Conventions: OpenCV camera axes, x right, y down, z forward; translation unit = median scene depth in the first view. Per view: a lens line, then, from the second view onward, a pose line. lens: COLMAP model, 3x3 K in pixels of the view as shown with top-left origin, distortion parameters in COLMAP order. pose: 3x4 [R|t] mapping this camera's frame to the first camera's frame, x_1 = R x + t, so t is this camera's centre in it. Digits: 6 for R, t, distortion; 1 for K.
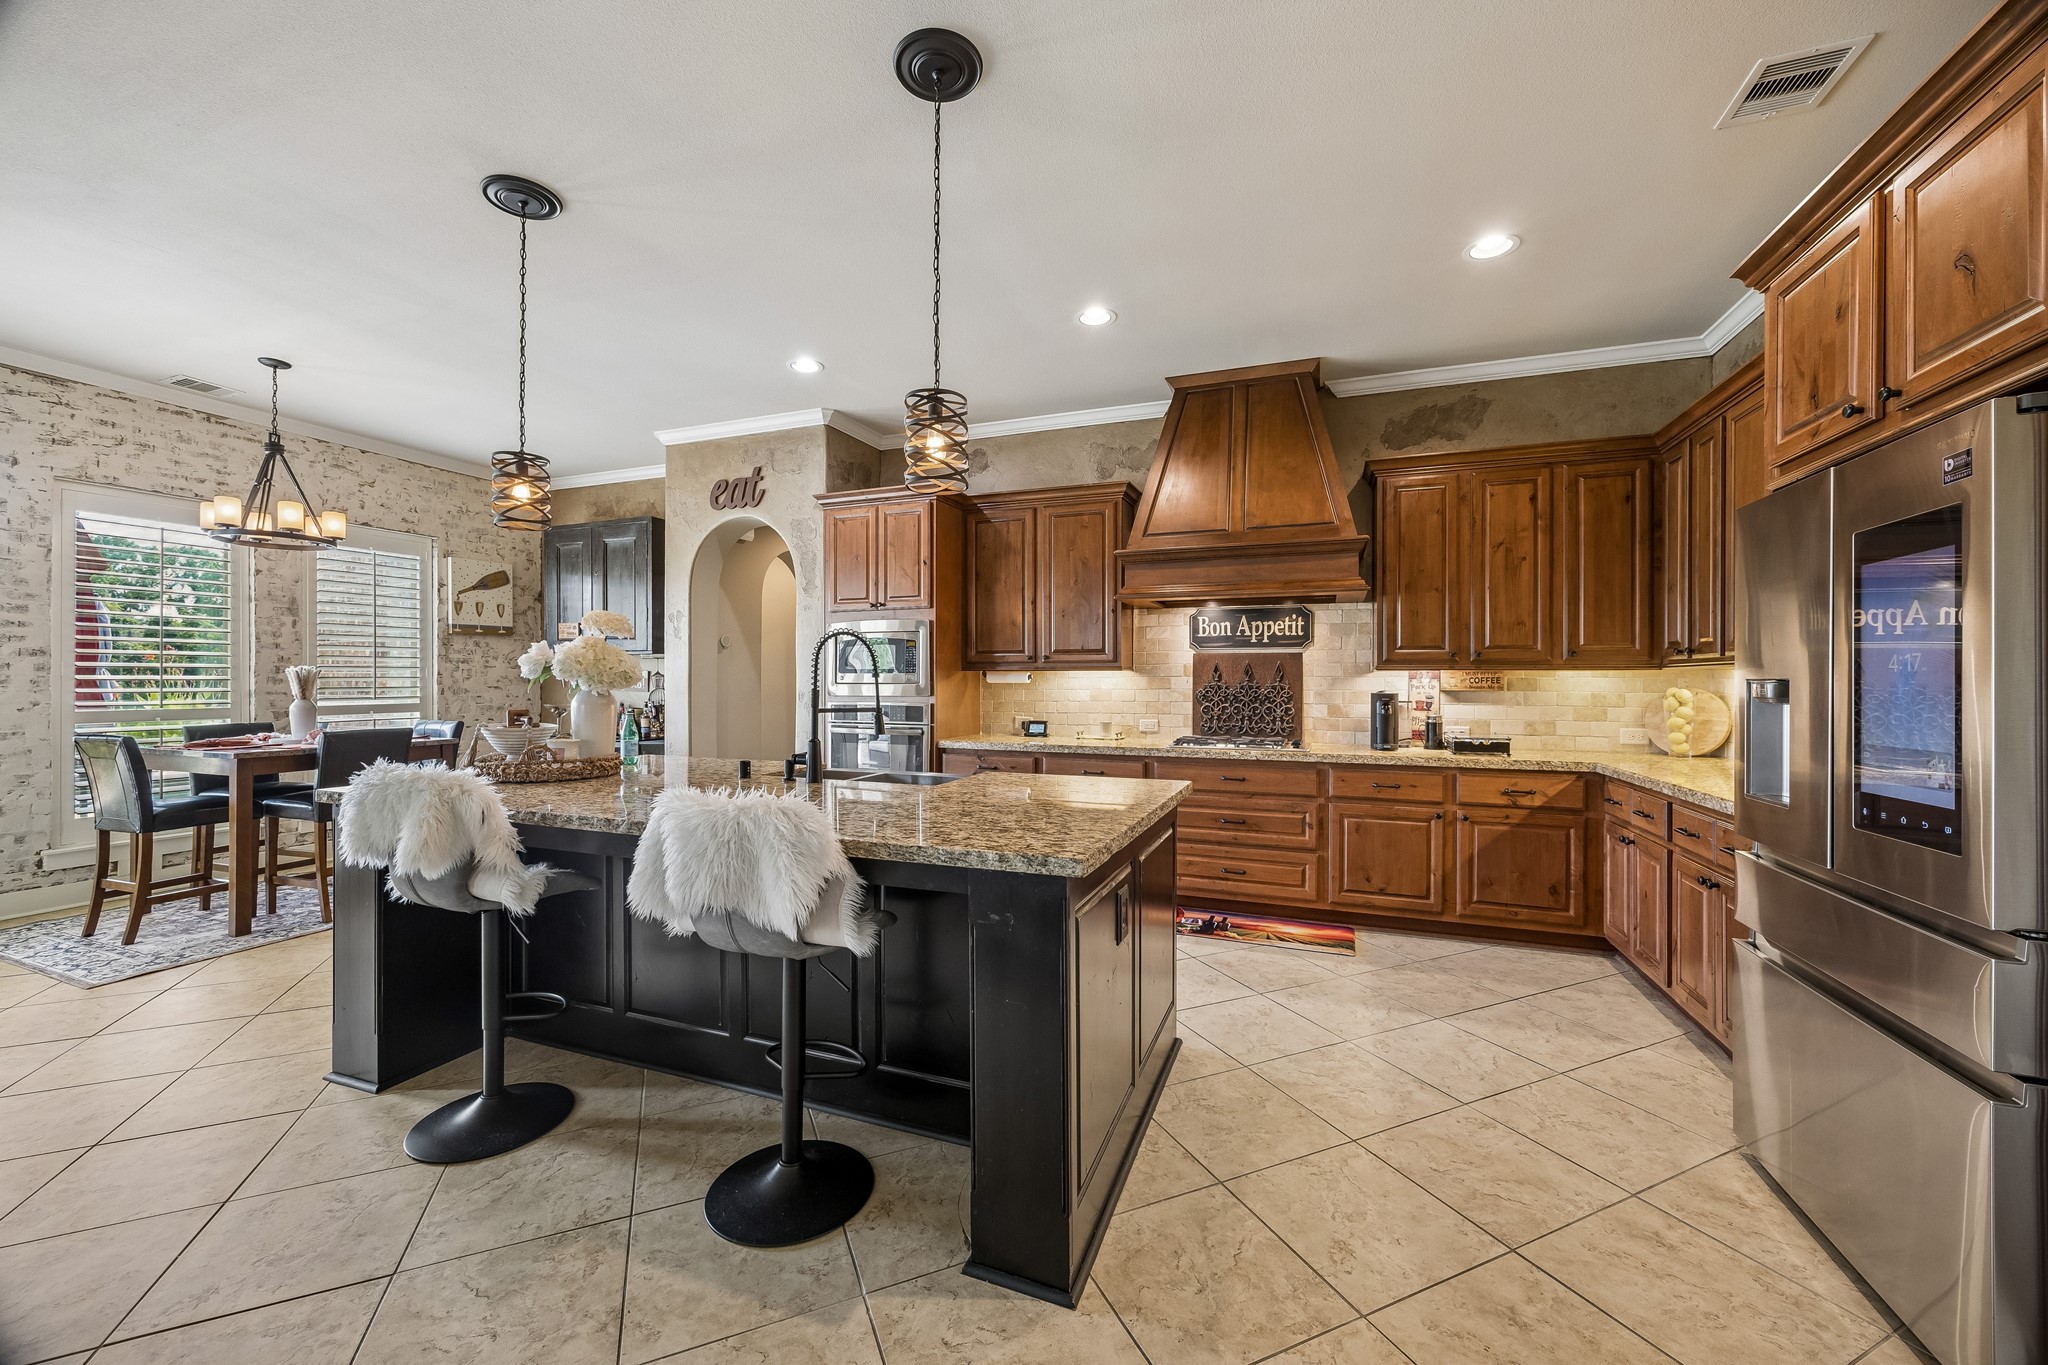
lens RADIAL K [[778.5, 0, 1029.8], [0, 778.5, 675.0], [0, 0, 1]] dist [-0.000153, 0.000035]
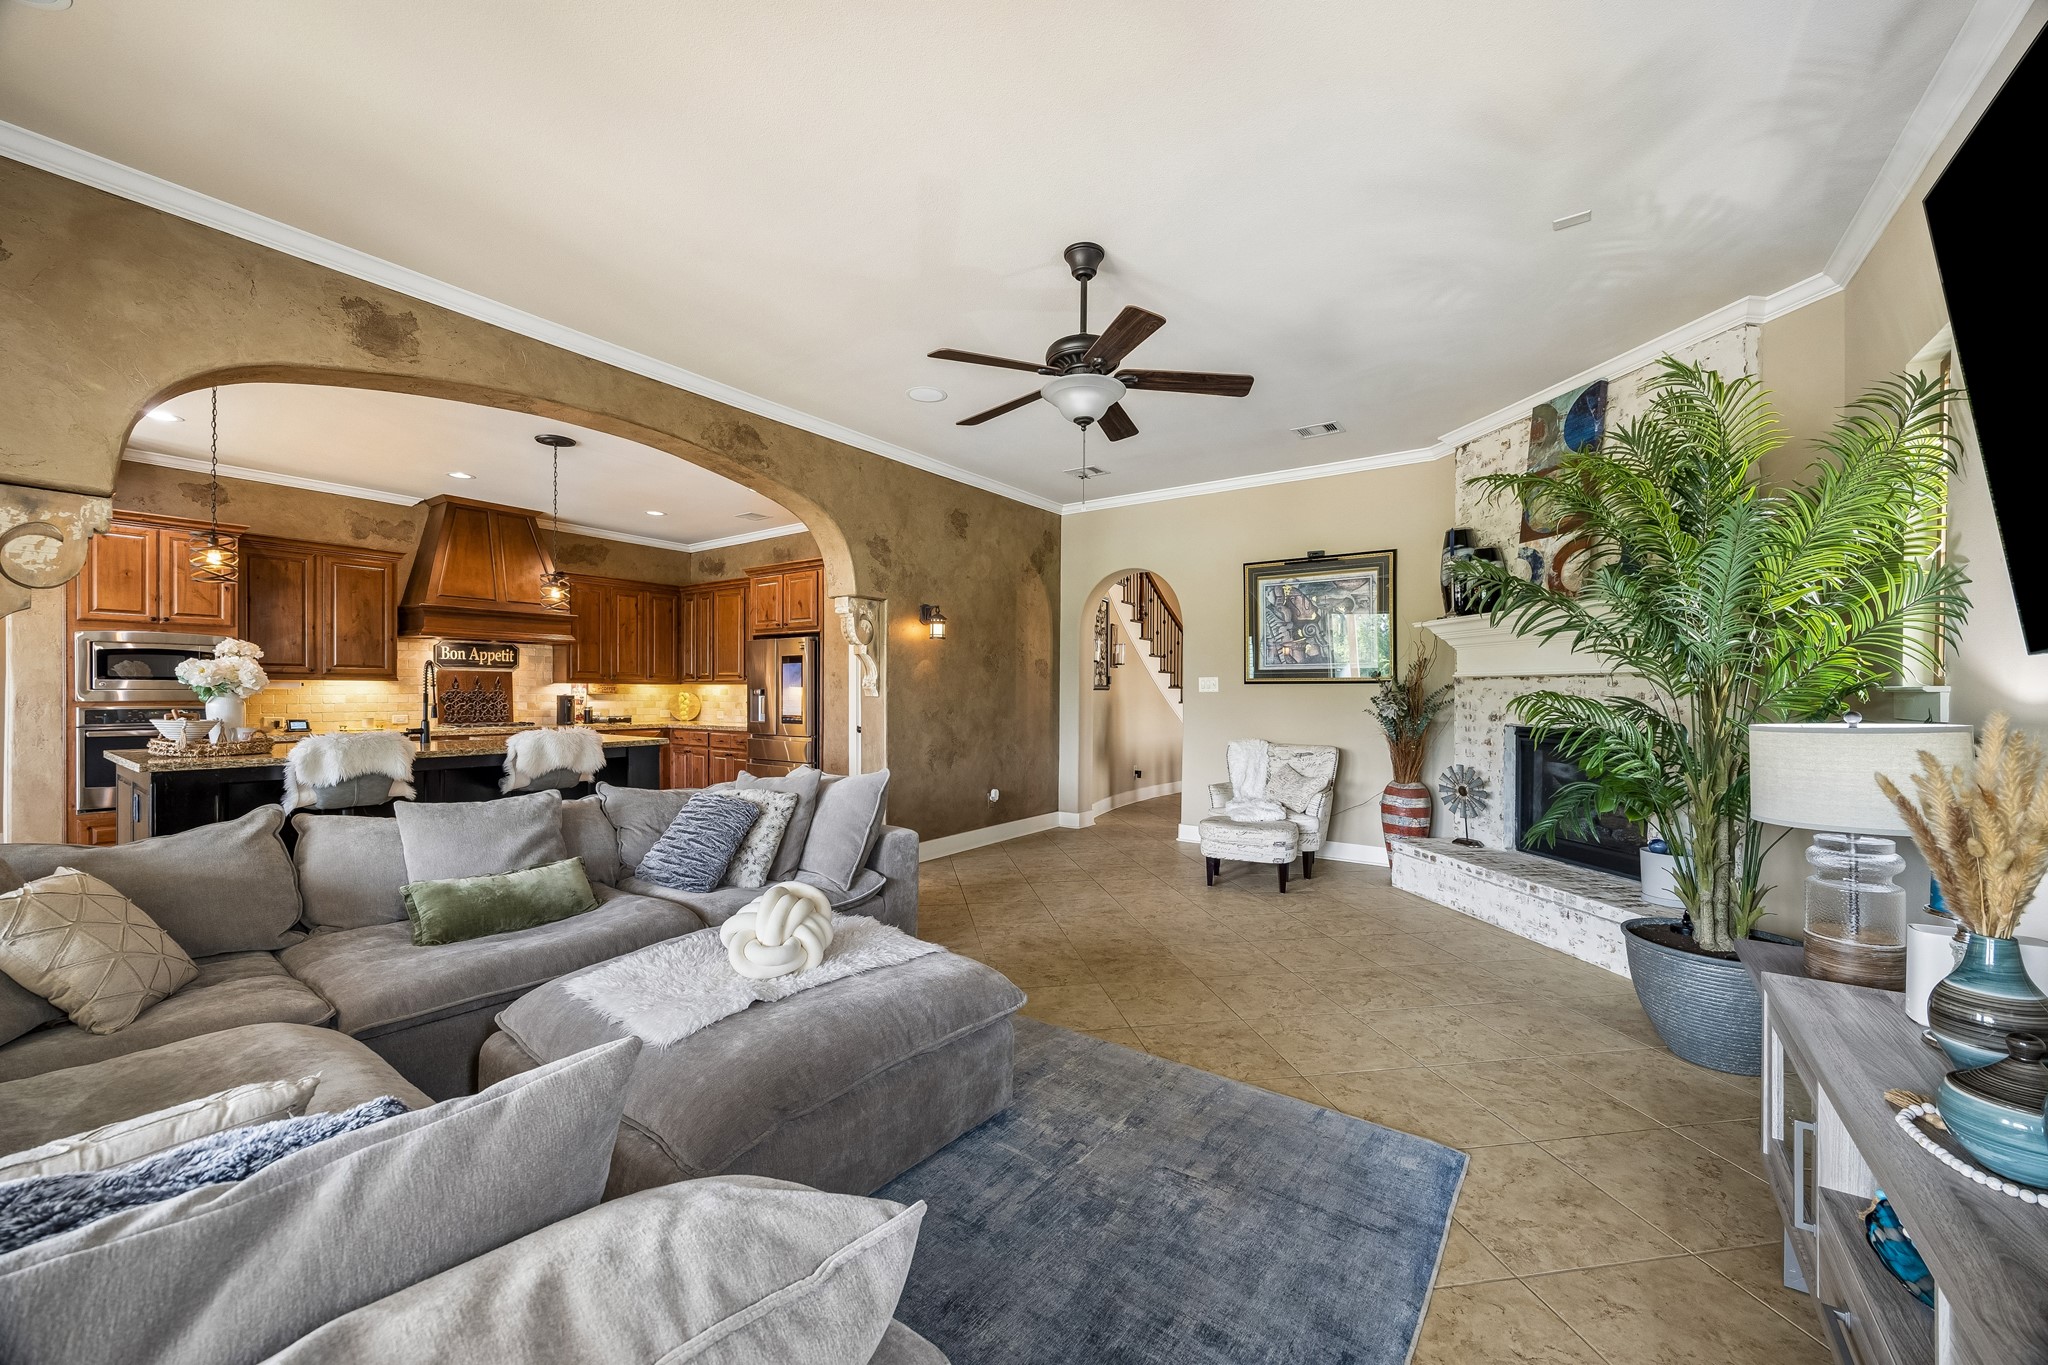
lens RADIAL K [[778.5, 0, 1016.6], [0, 778.5, 697.1], [0, 0, 1]] dist [-0.000153, 0.000035]
pose [[0.258738, -0.006866, 0.965923, -1.006859], [-0.011684, 0.999879, 0.010238, -0.004070], [-0.965877, -0.013935, 0.258627, -0.502949]]
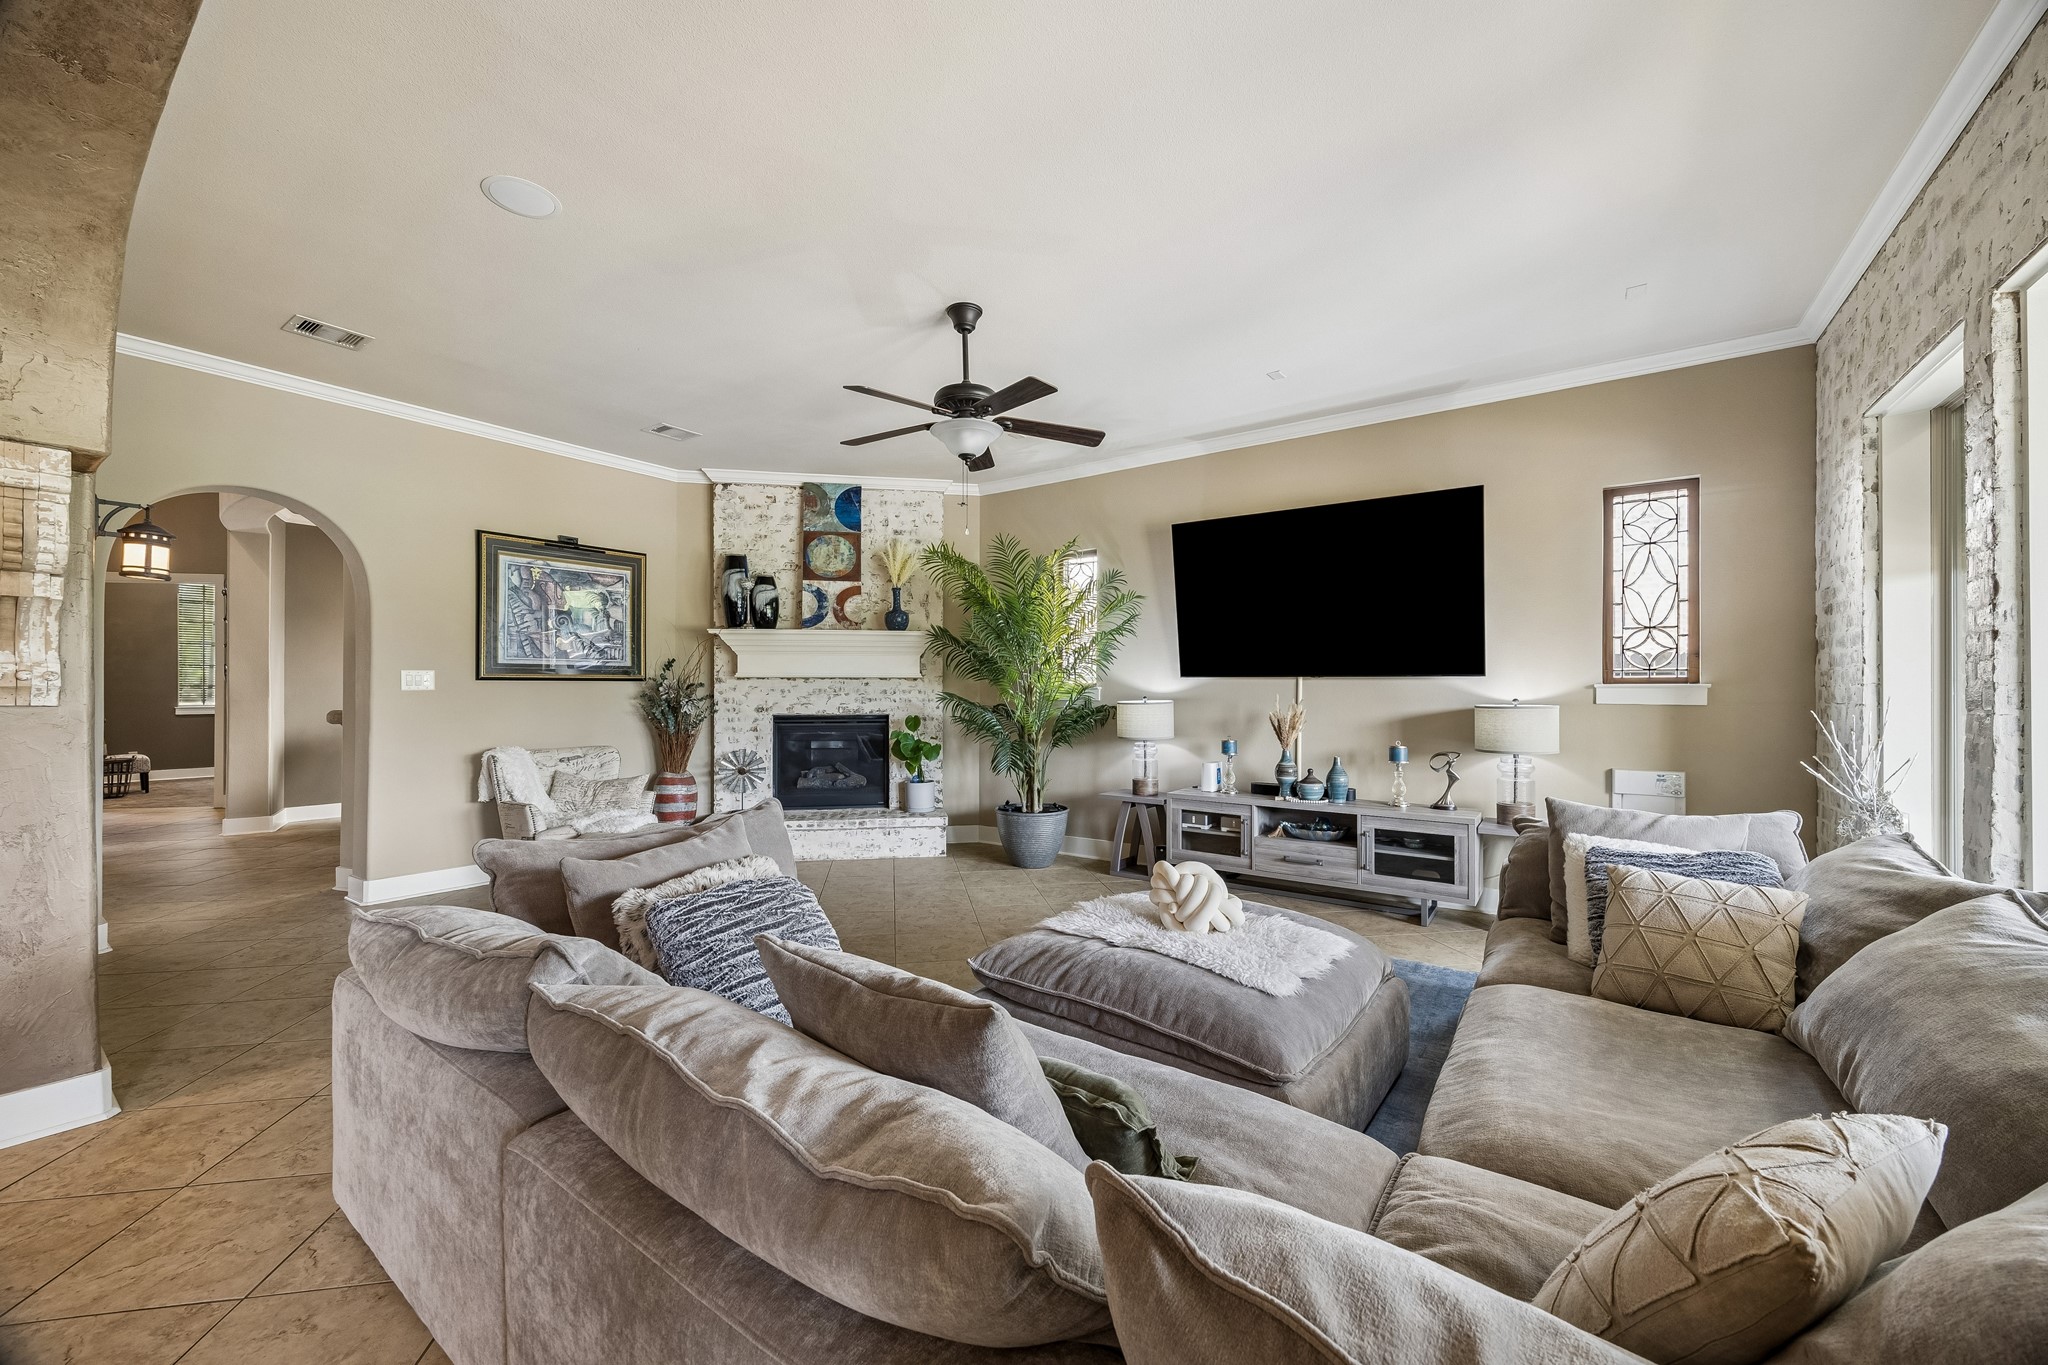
lens RADIAL K [[778.5, 0, 1035.4], [0, 778.5, 687.5], [0, 0, 1]] dist [-0.000153, 0.000035]
pose [[-0.969578, -0.000910, 0.244780, -0.607277], [-0.003353, 0.999949, -0.009564, 0.000688], [-0.244759, -0.010094, -0.969531, 0.335028]]
